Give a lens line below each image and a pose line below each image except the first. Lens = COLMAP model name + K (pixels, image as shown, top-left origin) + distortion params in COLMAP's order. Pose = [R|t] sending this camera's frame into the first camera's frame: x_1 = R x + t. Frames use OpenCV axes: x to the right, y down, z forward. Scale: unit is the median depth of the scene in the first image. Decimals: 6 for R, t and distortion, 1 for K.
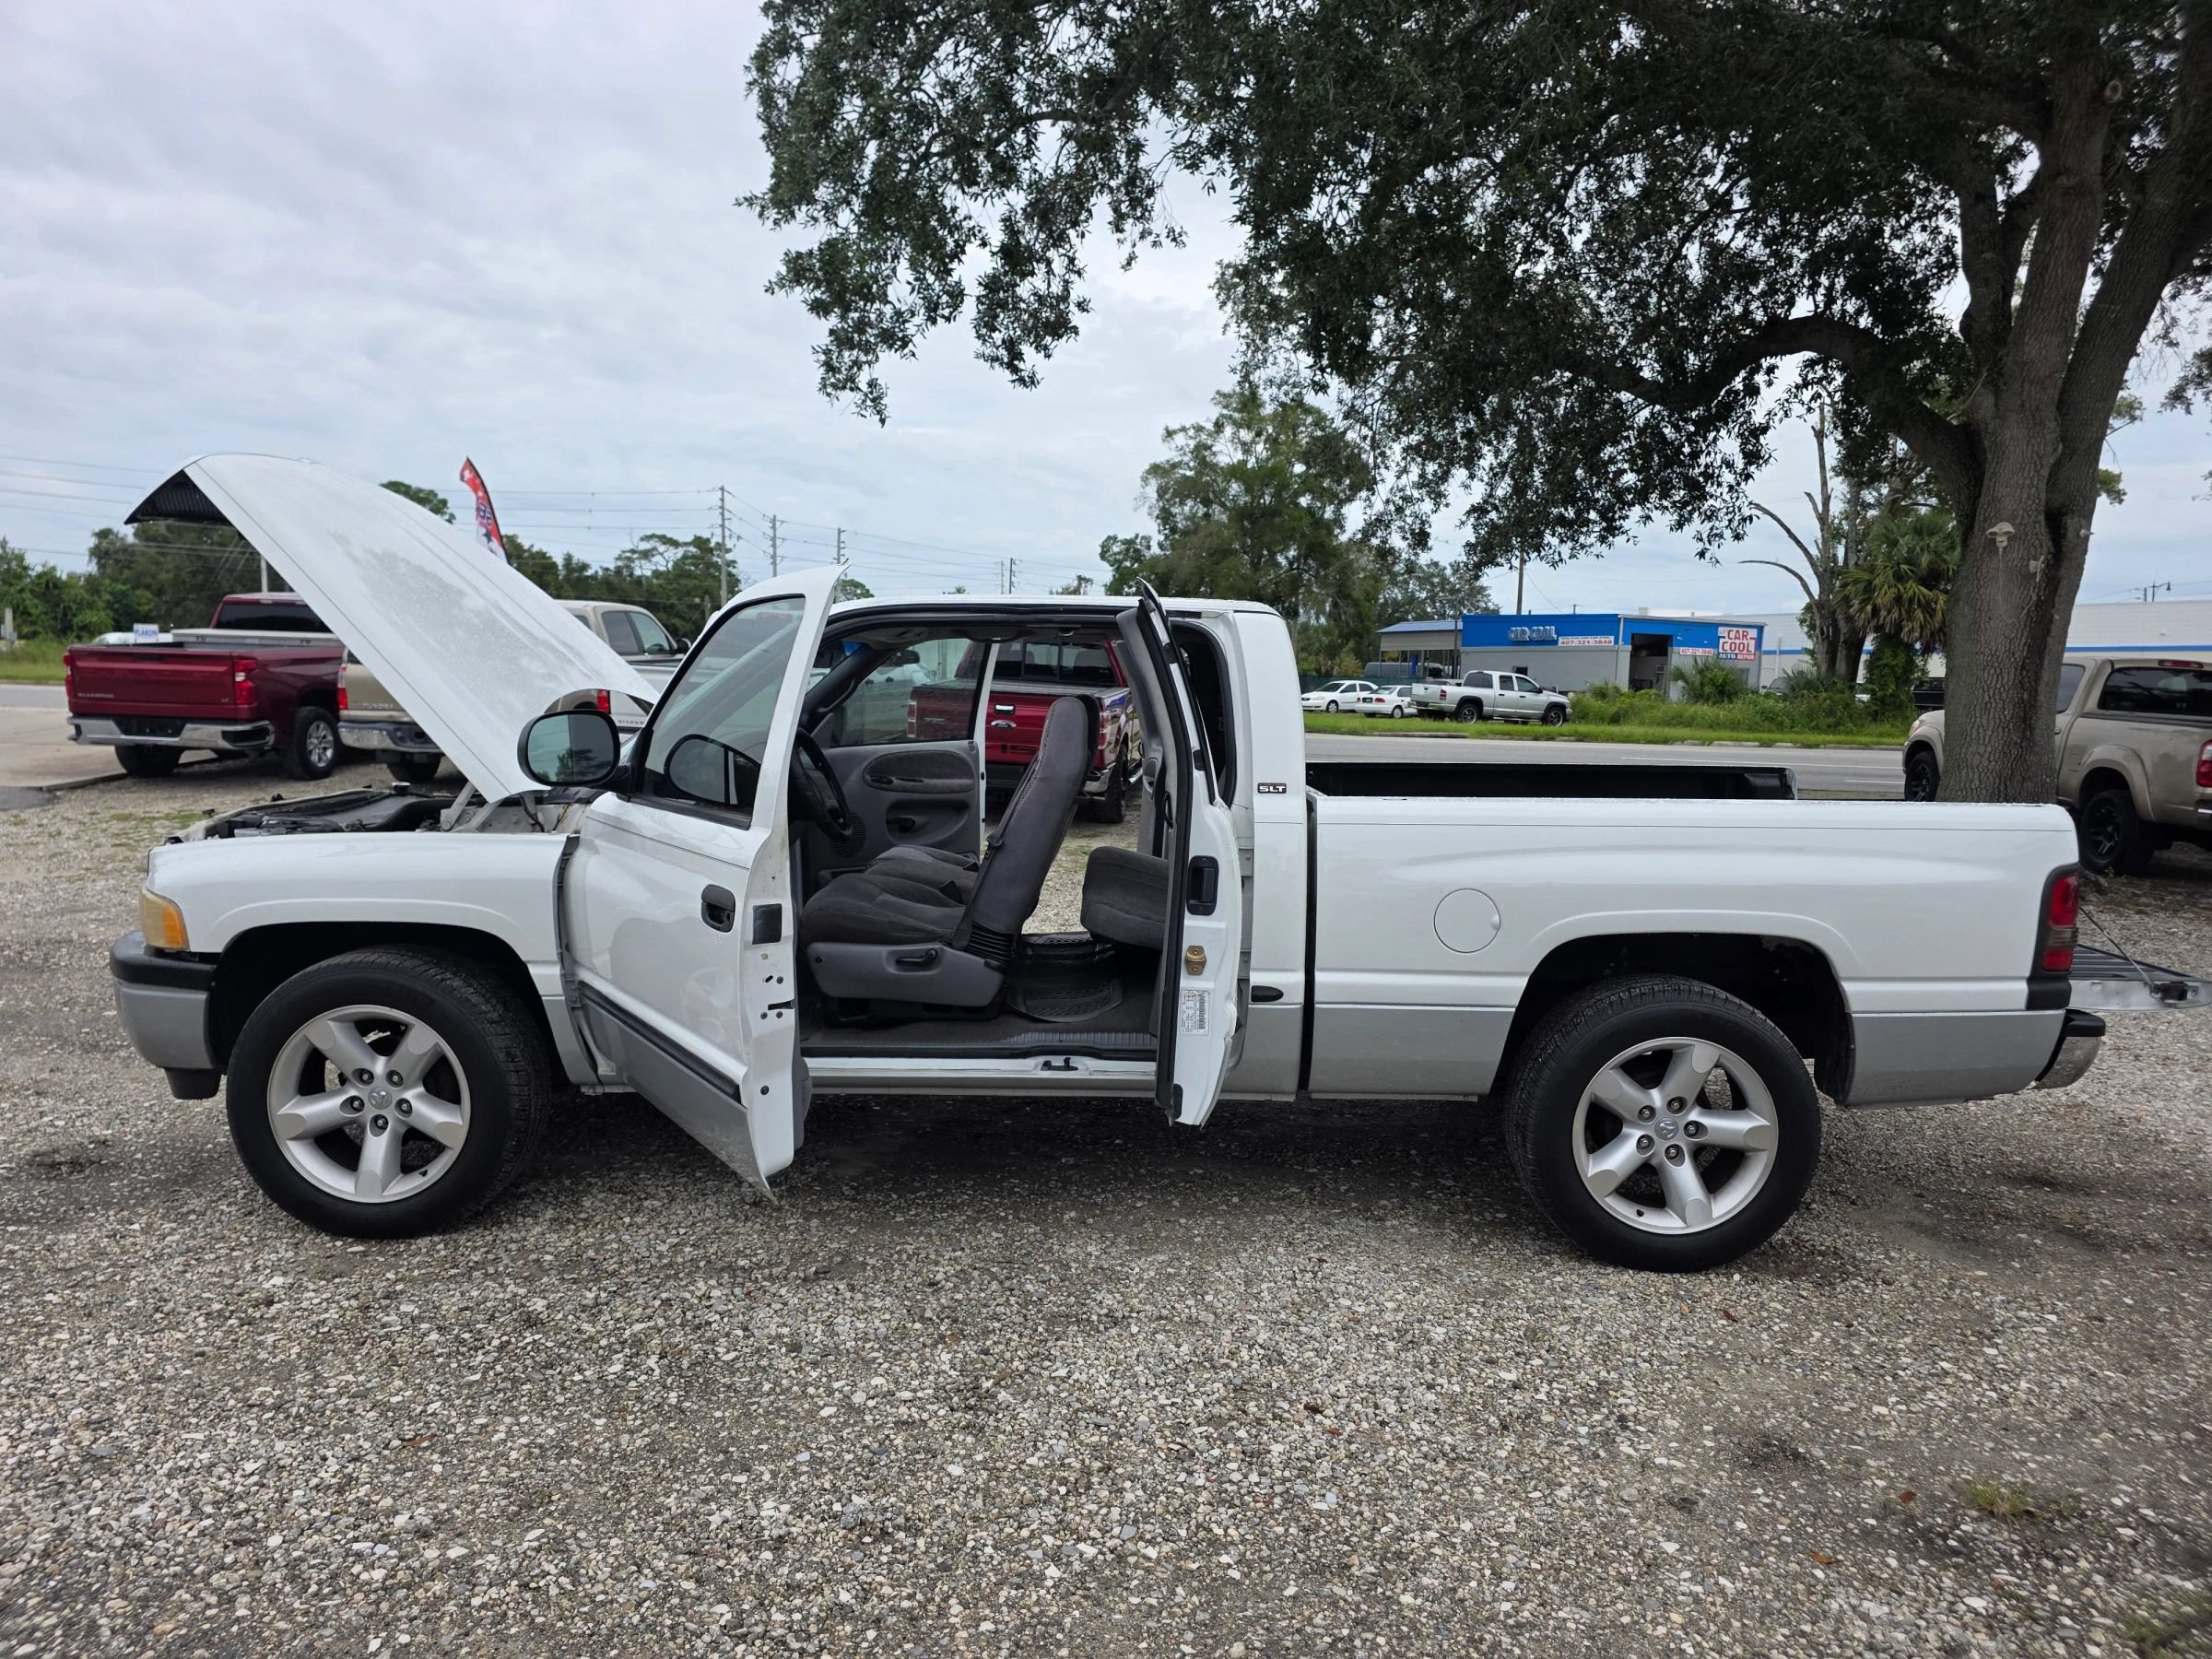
lens RADIAL K [[1494.7, 0, 1101.6], [0, 1494.7, 857.6], [0, 0, 1]] dist [0.045723, -0.036537]
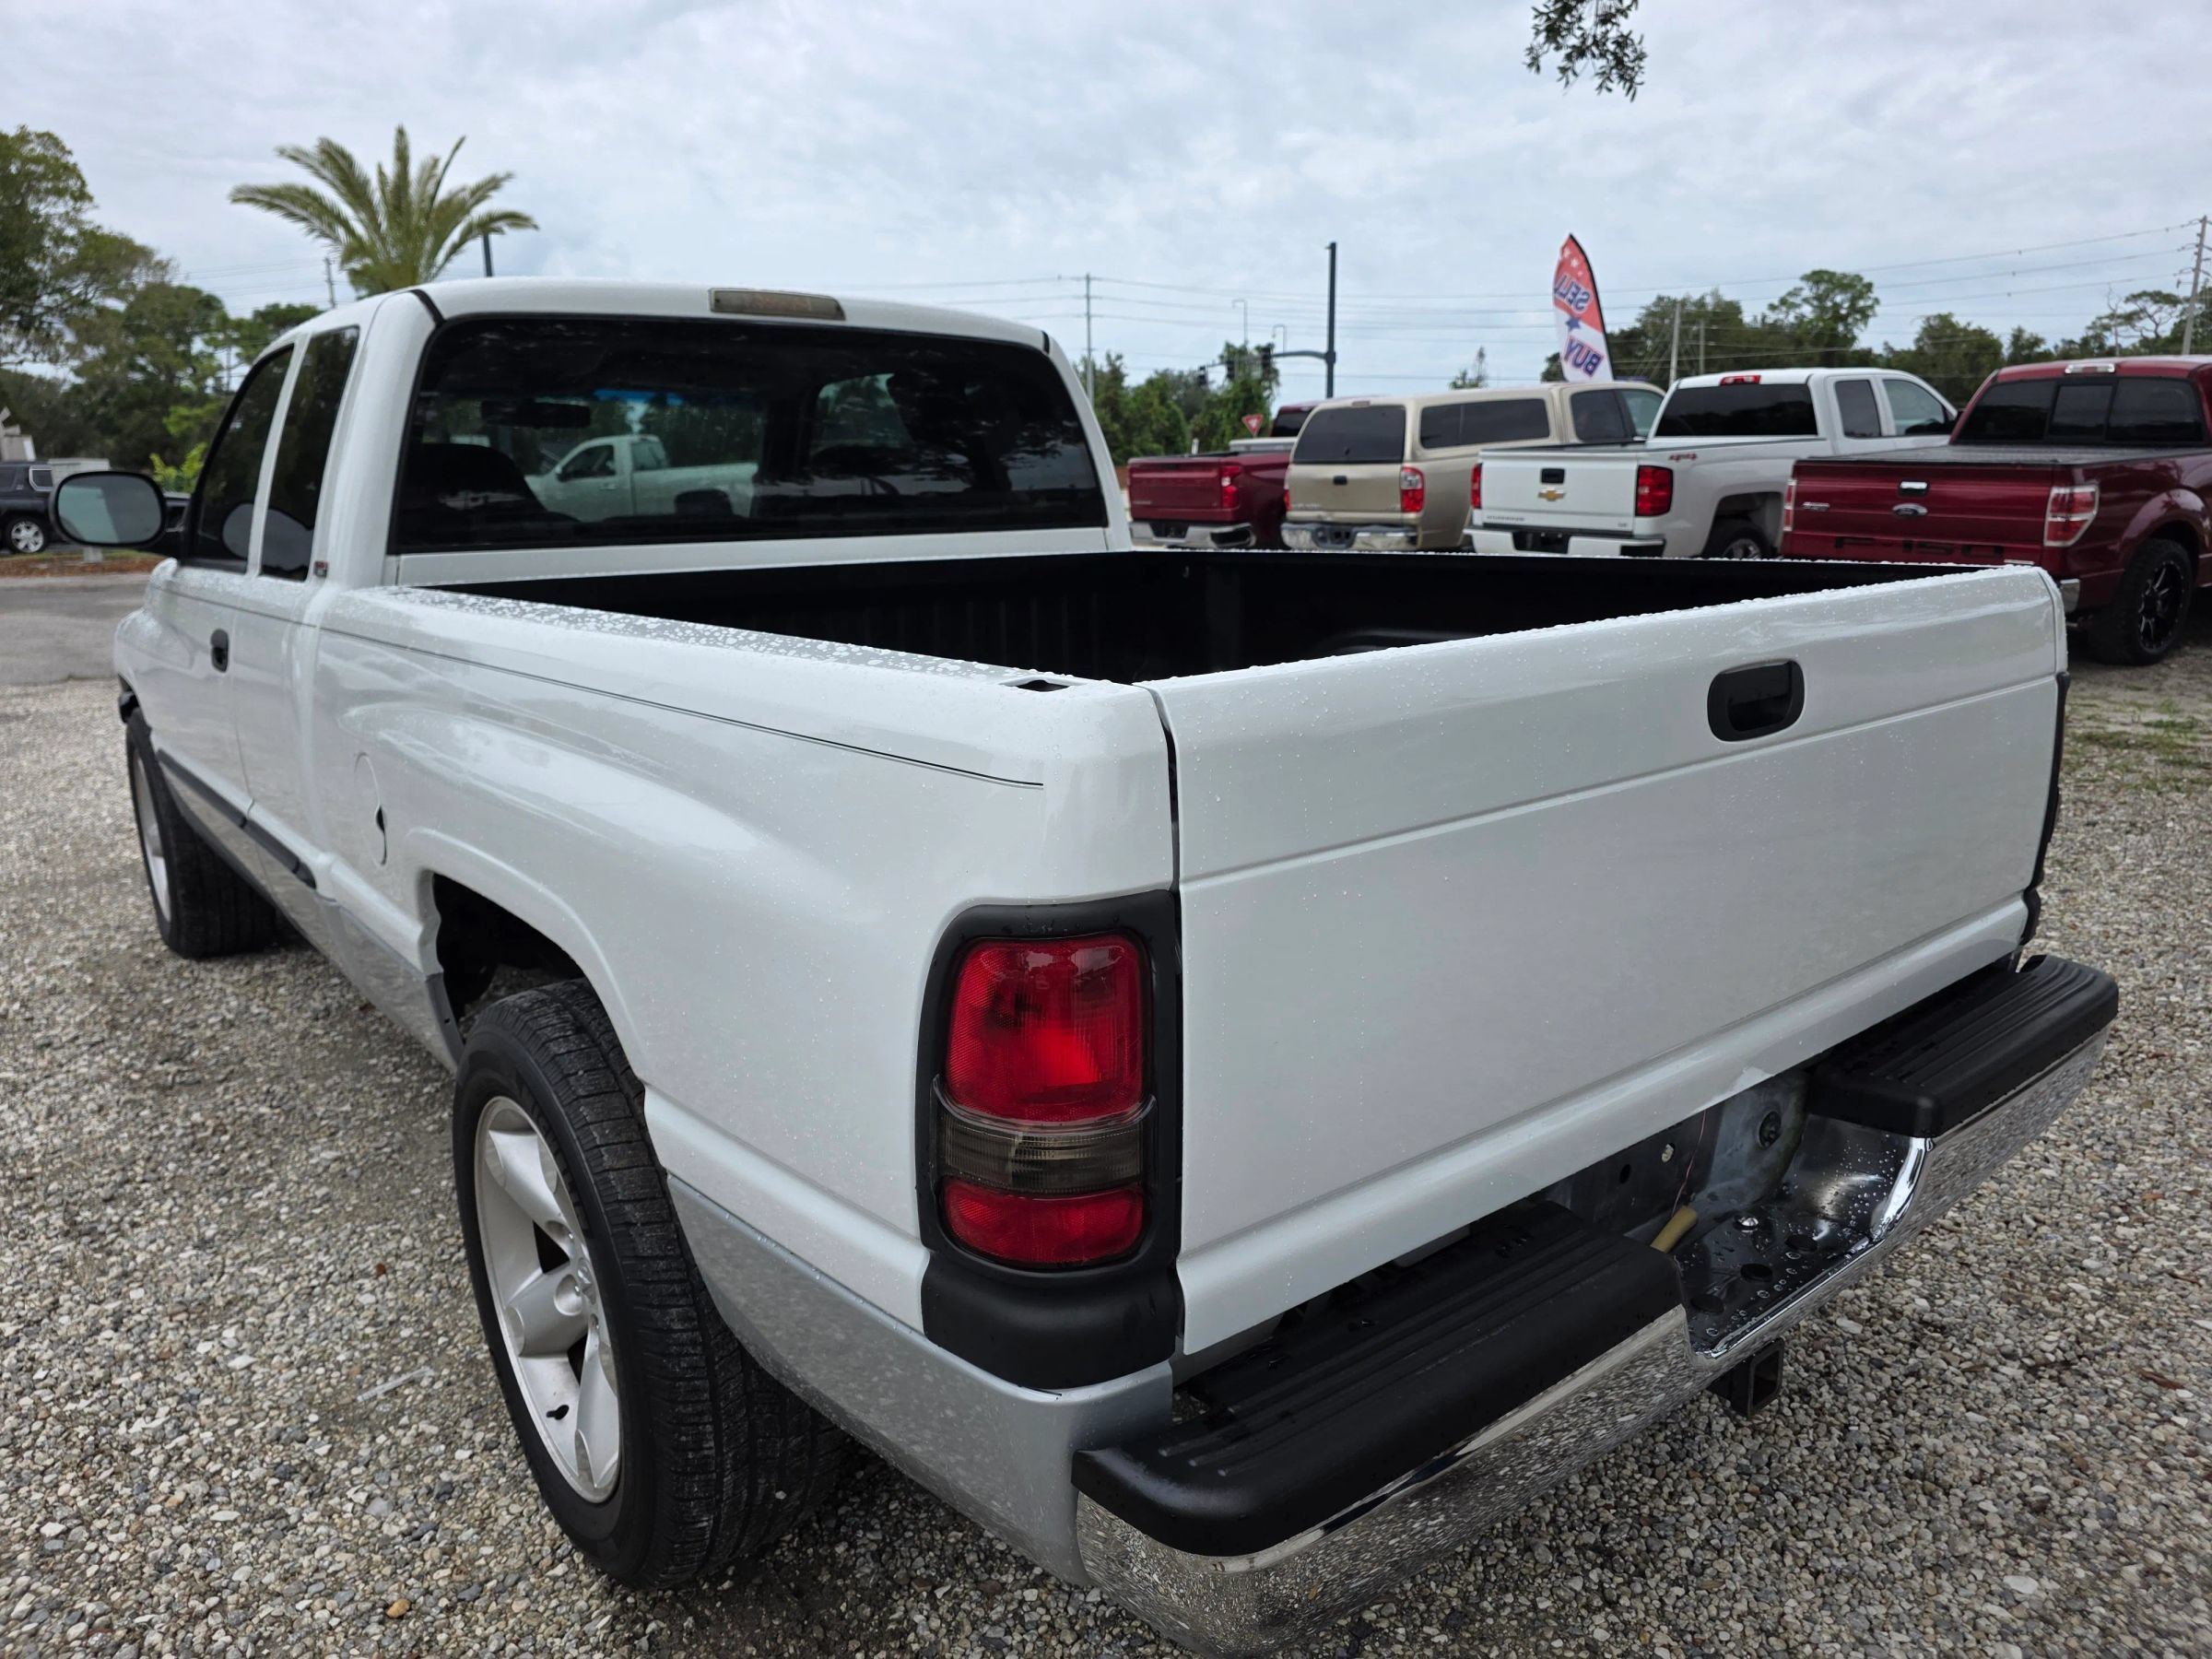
lens RADIAL K [[1494.7, 0, 1101.6], [0, 1494.7, 857.6], [0, 0, 1]] dist [0.045723, -0.036537]
pose [[0.624170, 0.161380, -0.764440, 0.814239], [-0.065906, 0.985823, 0.154304, -0.044079], [0.778504, -0.045930, 0.625957, 0.800289]]
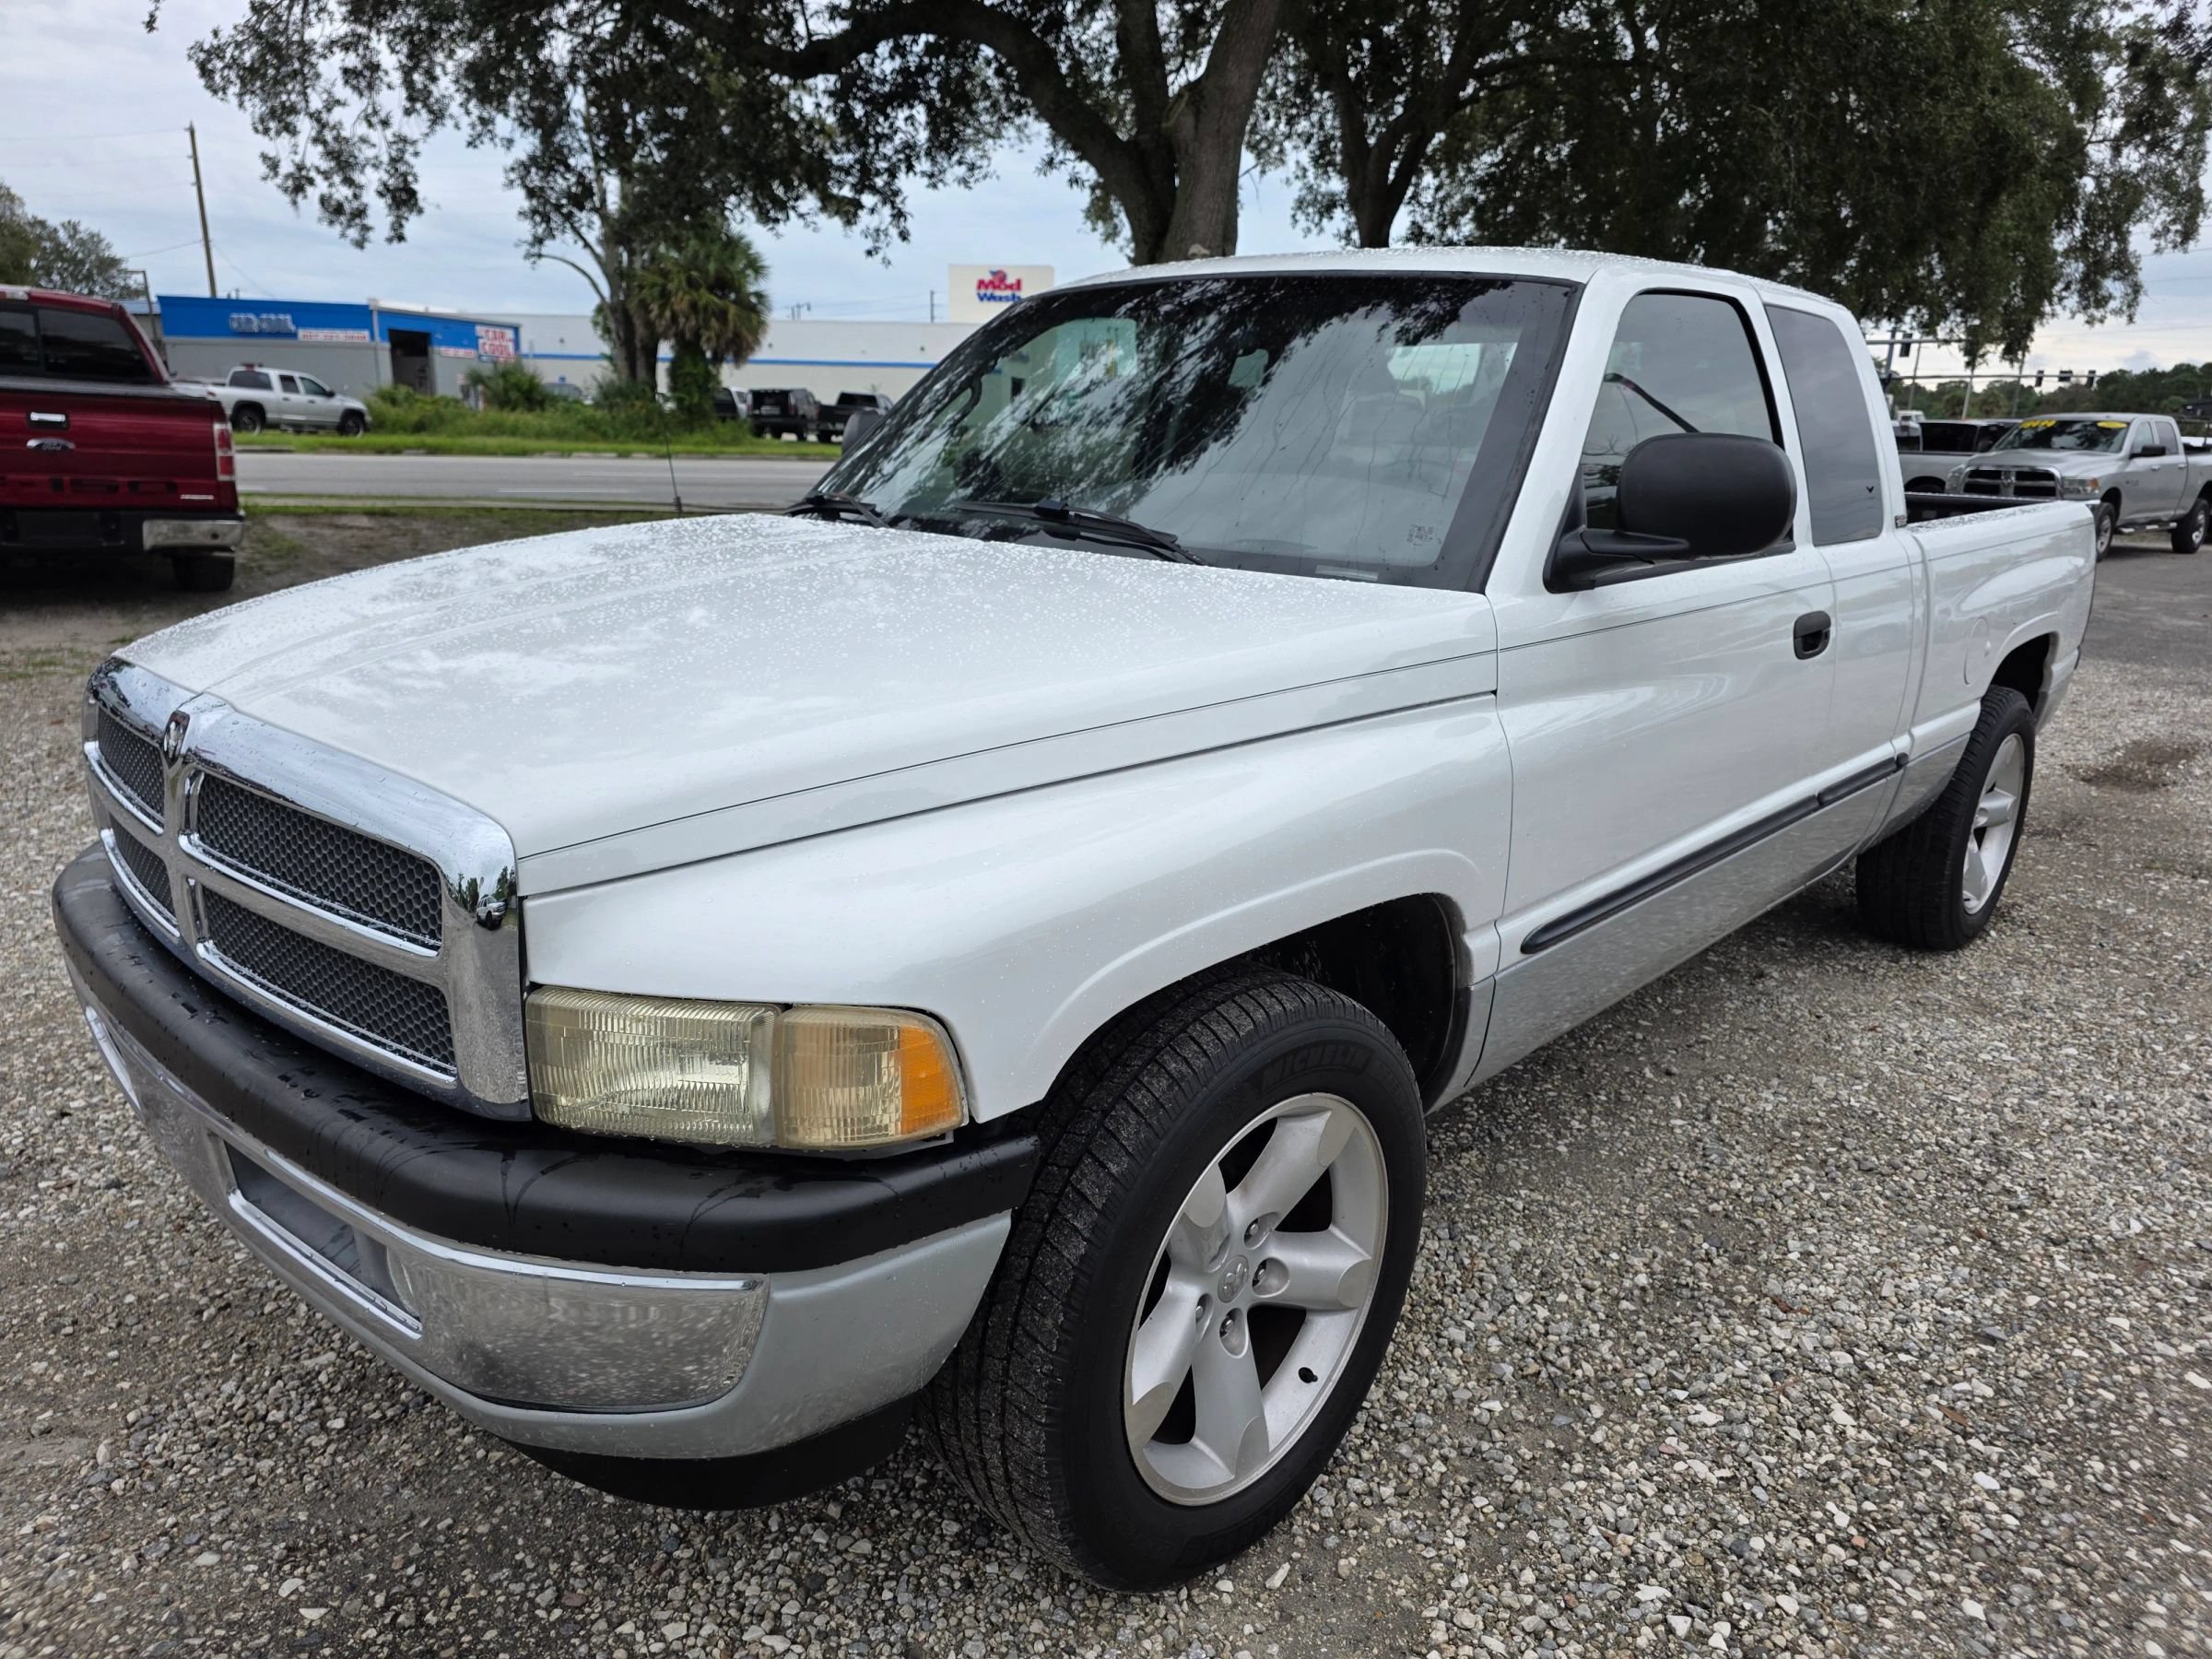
lens RADIAL K [[1491.7, 0, 1108.6], [0, 1491.7, 848.3], [0, 0, 1]] dist [0.044868, -0.034294]
pose [[0.671957, -0.209071, 0.710466, -0.810010], [0.077385, 0.973895, 0.213400, -0.080945], [-0.736536, -0.088416, 0.670595, 0.708521]]
